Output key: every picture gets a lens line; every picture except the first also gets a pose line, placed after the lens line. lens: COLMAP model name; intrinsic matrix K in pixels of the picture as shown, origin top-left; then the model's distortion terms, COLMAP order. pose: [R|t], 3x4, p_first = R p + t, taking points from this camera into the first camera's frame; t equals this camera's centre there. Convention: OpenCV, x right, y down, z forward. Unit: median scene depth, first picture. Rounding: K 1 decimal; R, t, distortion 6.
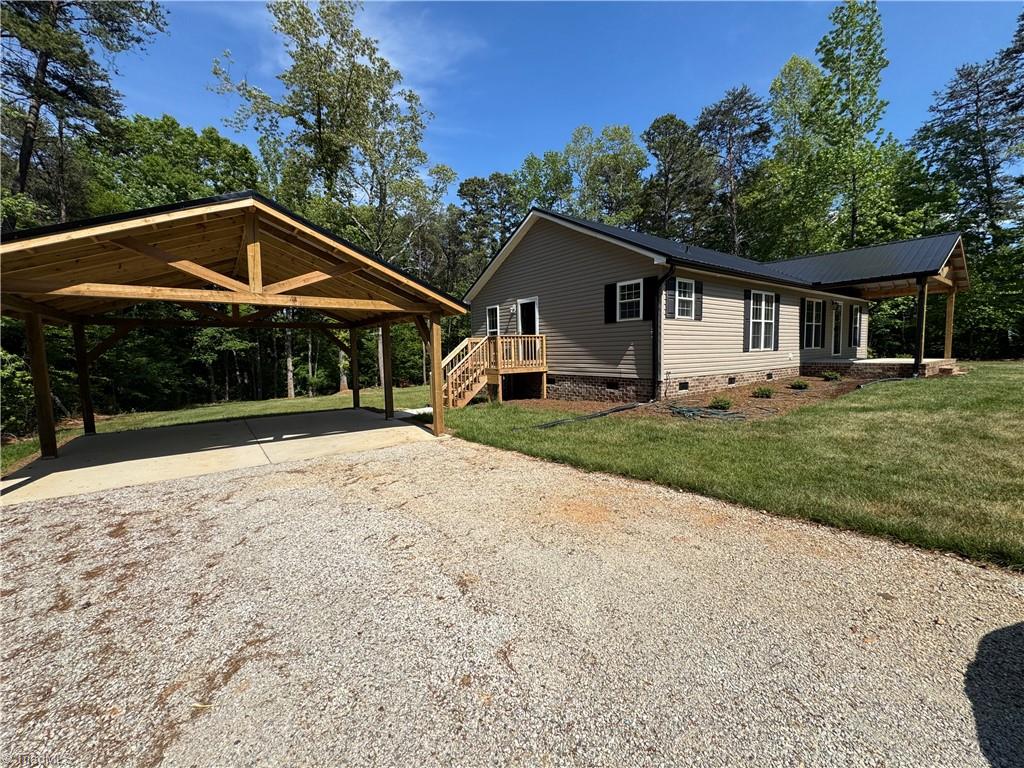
lens RADIAL K [[409.8, 0, 511.7], [0, 409.8, 382.3], [0, 0, 1]] dist [0.000649, -0.000805]
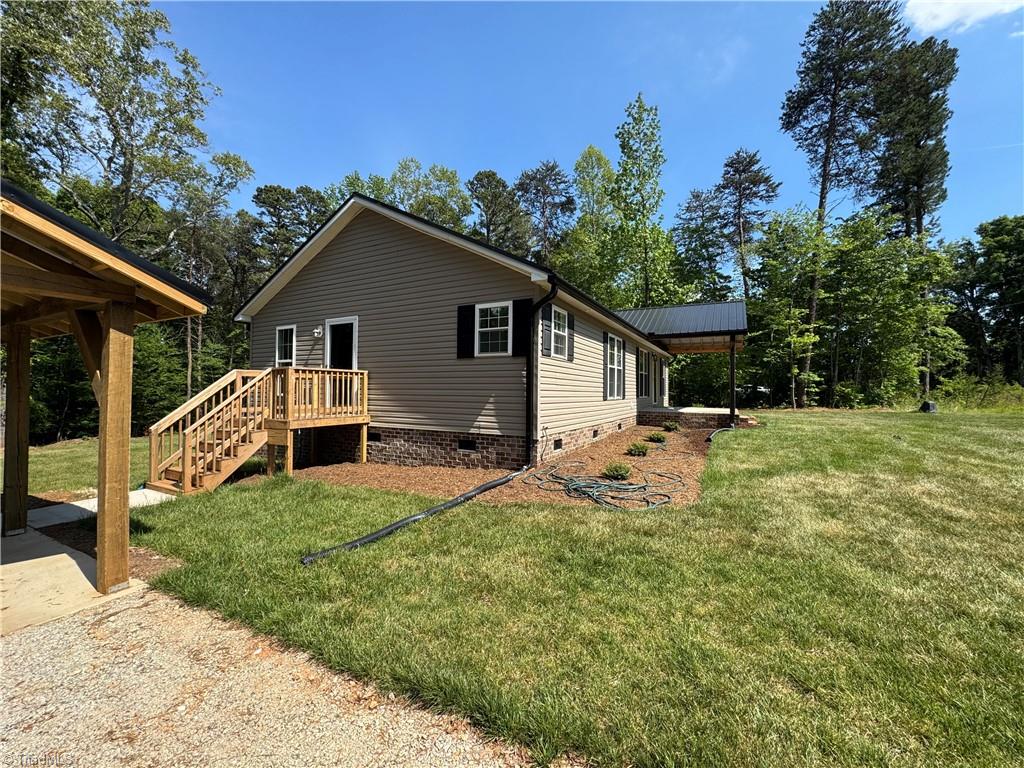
lens RADIAL K [[409.8, 0, 511.0], [0, 409.8, 379.2], [0, 0, 1]] dist [0.000649, -0.000805]
pose [[0.903351, 0.040133, 0.427020, 0.004707], [0.005671, 0.994408, -0.105454, -0.025510], [-0.428864, 0.097683, 0.898072, 0.264123]]
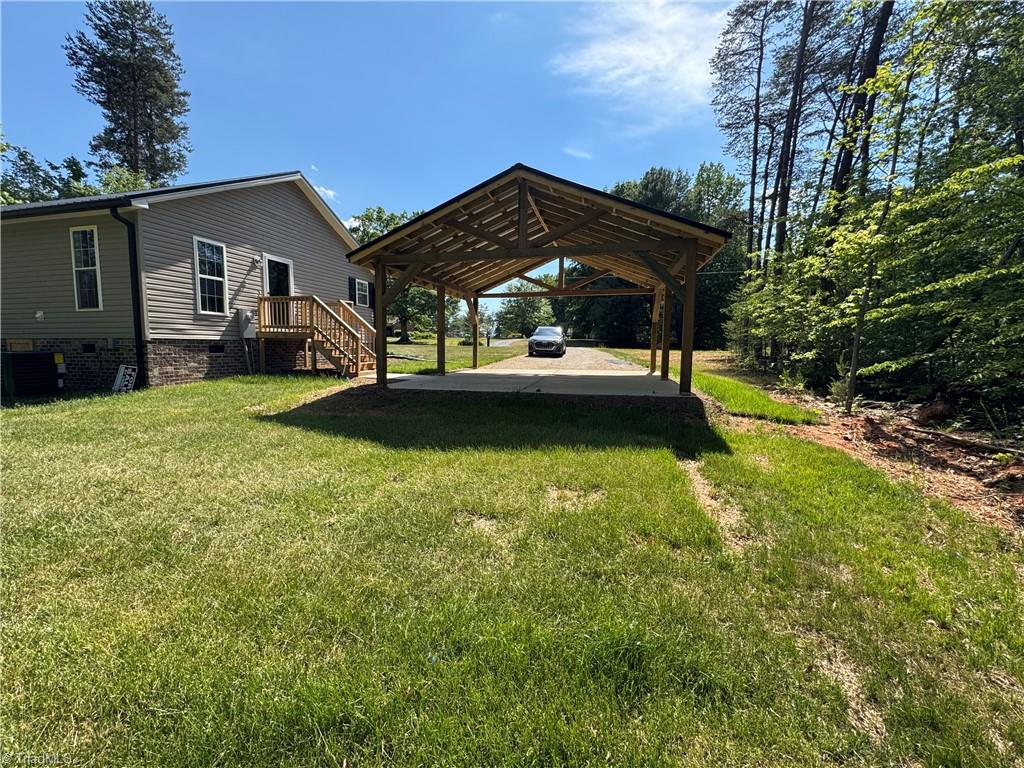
lens RADIAL K [[409.8, 0, 509.9], [0, 409.8, 383.5], [0, 0, 1]] dist [0.000649, -0.000805]
pose [[-0.644127, -0.052382, 0.763123, -1.018743], [0.065929, 0.990138, 0.123613, -0.010718], [-0.762072, 0.129934, -0.634321, 1.269480]]
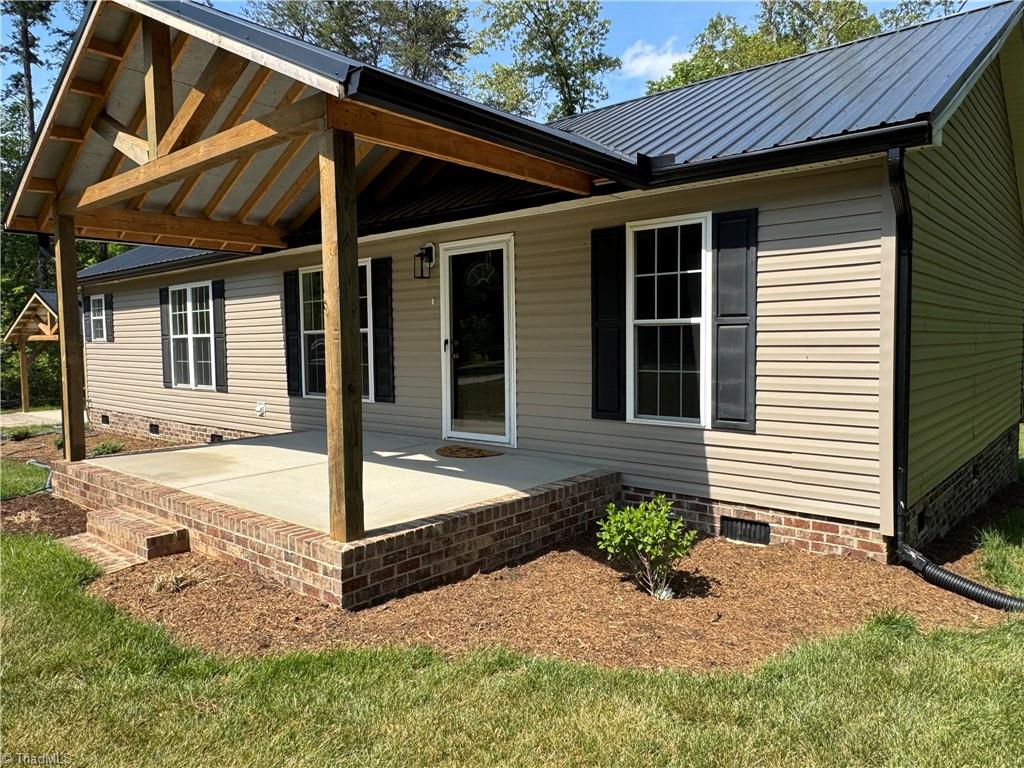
lens RADIAL K [[708.2, 0, 511.6], [0, 708.2, 382.3], [0, 0, 1]] dist [-0.006380, -0.000699]
pose [[0.225259, 0.072076, -0.971629, 1.602501], [-0.071806, 0.995776, 0.057220, -0.167802], [0.971649, 0.056879, 0.229483, 1.169683]]
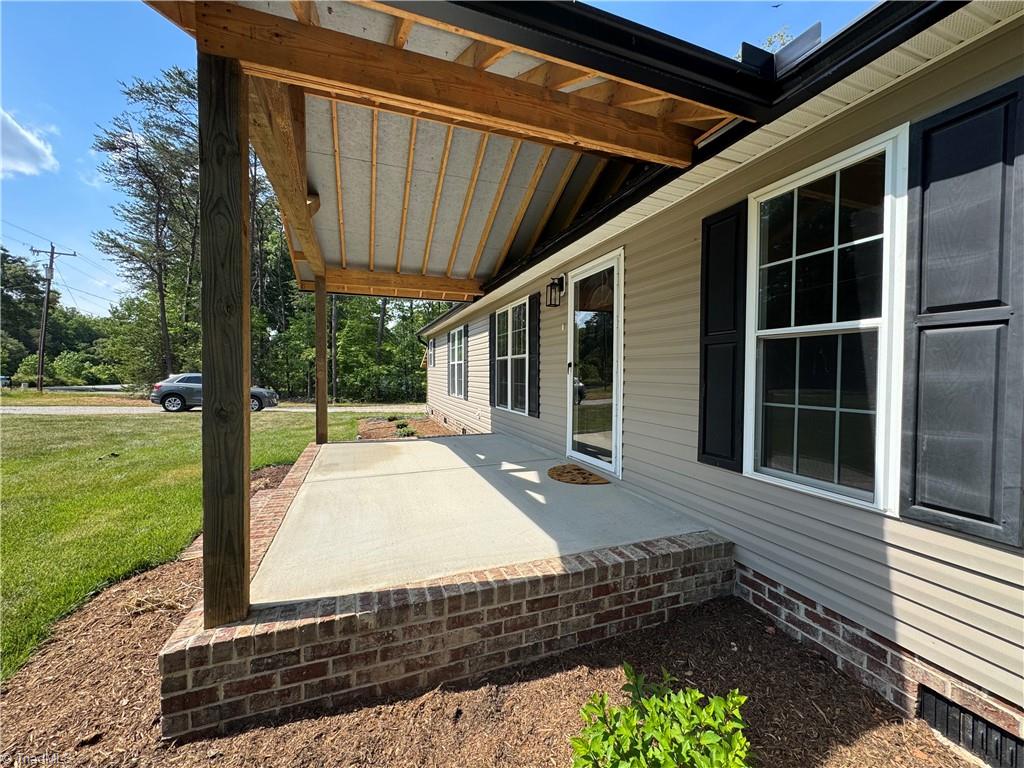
lens RADIAL K [[409.8, 0, 512.0], [0, 409.8, 381.9], [0, 0, 1]] dist [0.000649, -0.000805]
pose [[-0.274953, 0.039468, -0.960647, 1.363580], [-0.078502, 0.994899, 0.063344, -0.167541], [0.958247, 0.092829, -0.270453, 1.305496]]
